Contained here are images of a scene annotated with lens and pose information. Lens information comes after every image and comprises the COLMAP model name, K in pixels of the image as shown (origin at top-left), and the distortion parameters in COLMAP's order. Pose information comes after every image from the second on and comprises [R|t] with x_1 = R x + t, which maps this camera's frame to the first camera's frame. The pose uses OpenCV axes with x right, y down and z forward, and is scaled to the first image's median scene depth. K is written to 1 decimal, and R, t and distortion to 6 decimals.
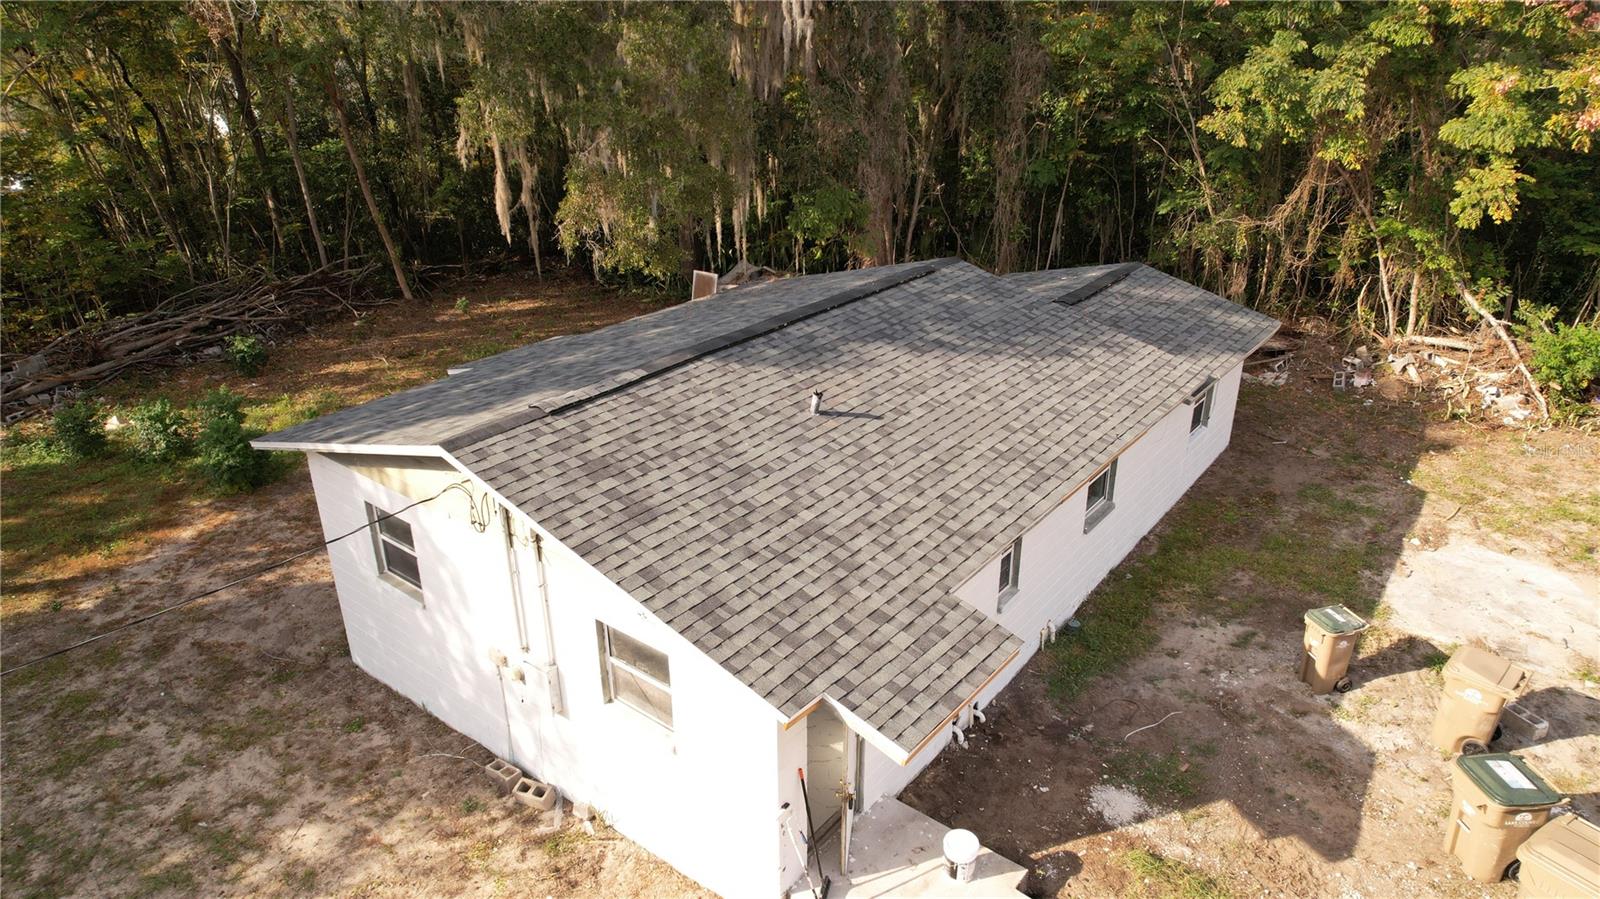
lens RADIAL K [[1026.1, 0, 810.7], [0, 1026.1, 442.3], [0, 0, 1]] dist [-0.064155, 0.054315]
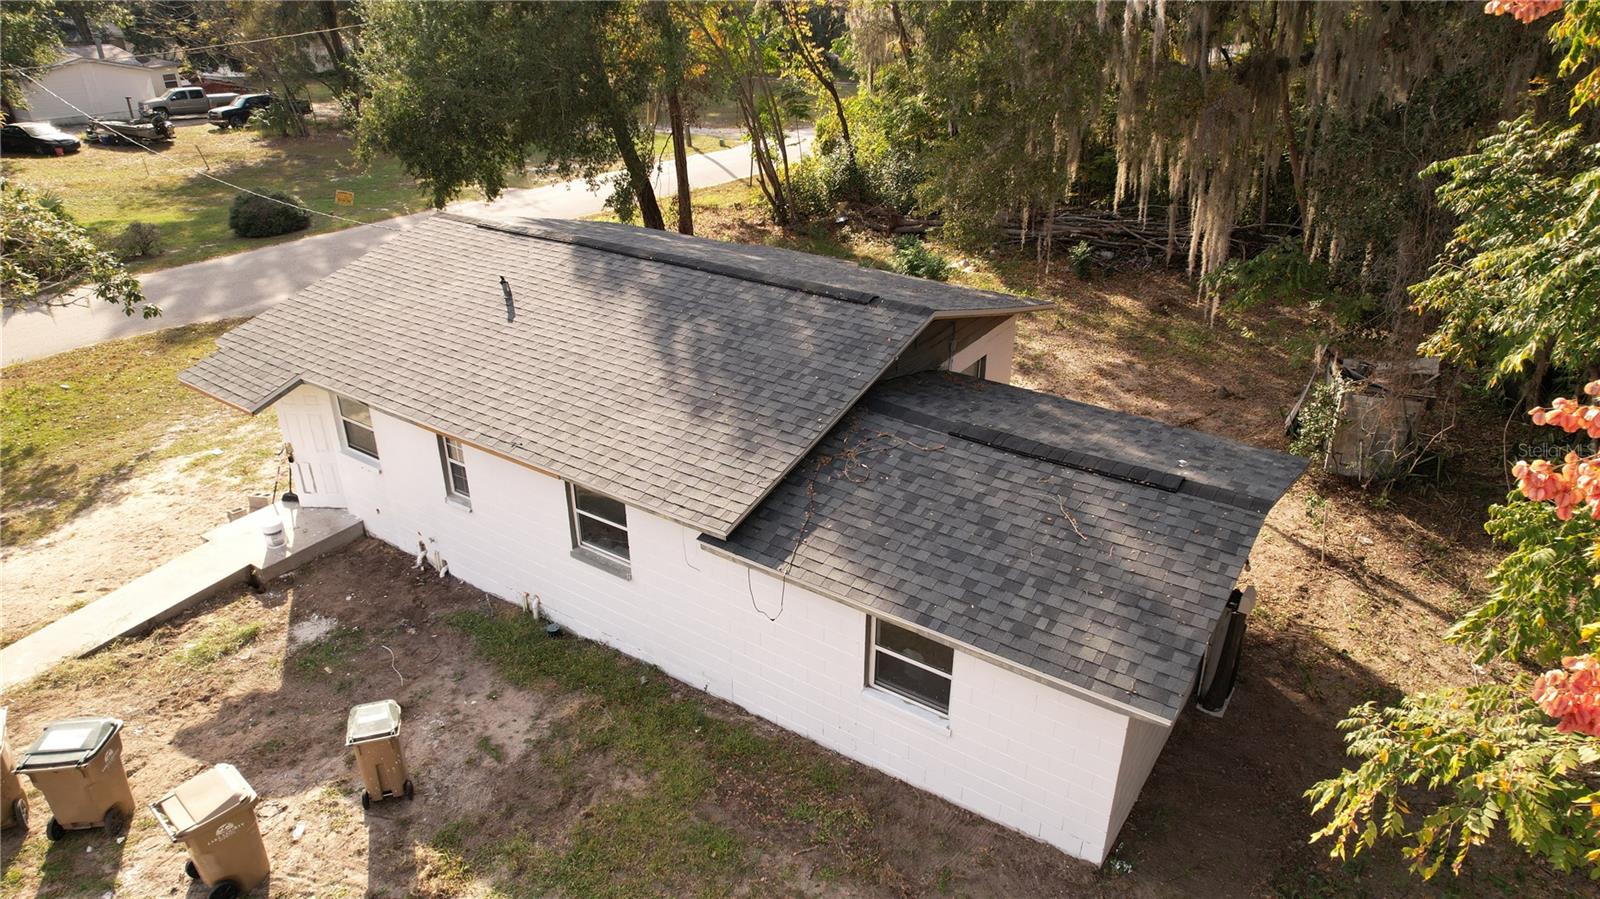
lens RADIAL K [[1026.1, 0, 812.0], [0, 1026.1, 448.0], [0, 0, 1]] dist [-0.064155, 0.054315]
pose [[0.063107, 0.440742, -0.895413, 1.065926], [-0.394393, 0.835186, 0.383301, -0.432756], [0.916773, 0.328955, 0.226532, 0.947998]]
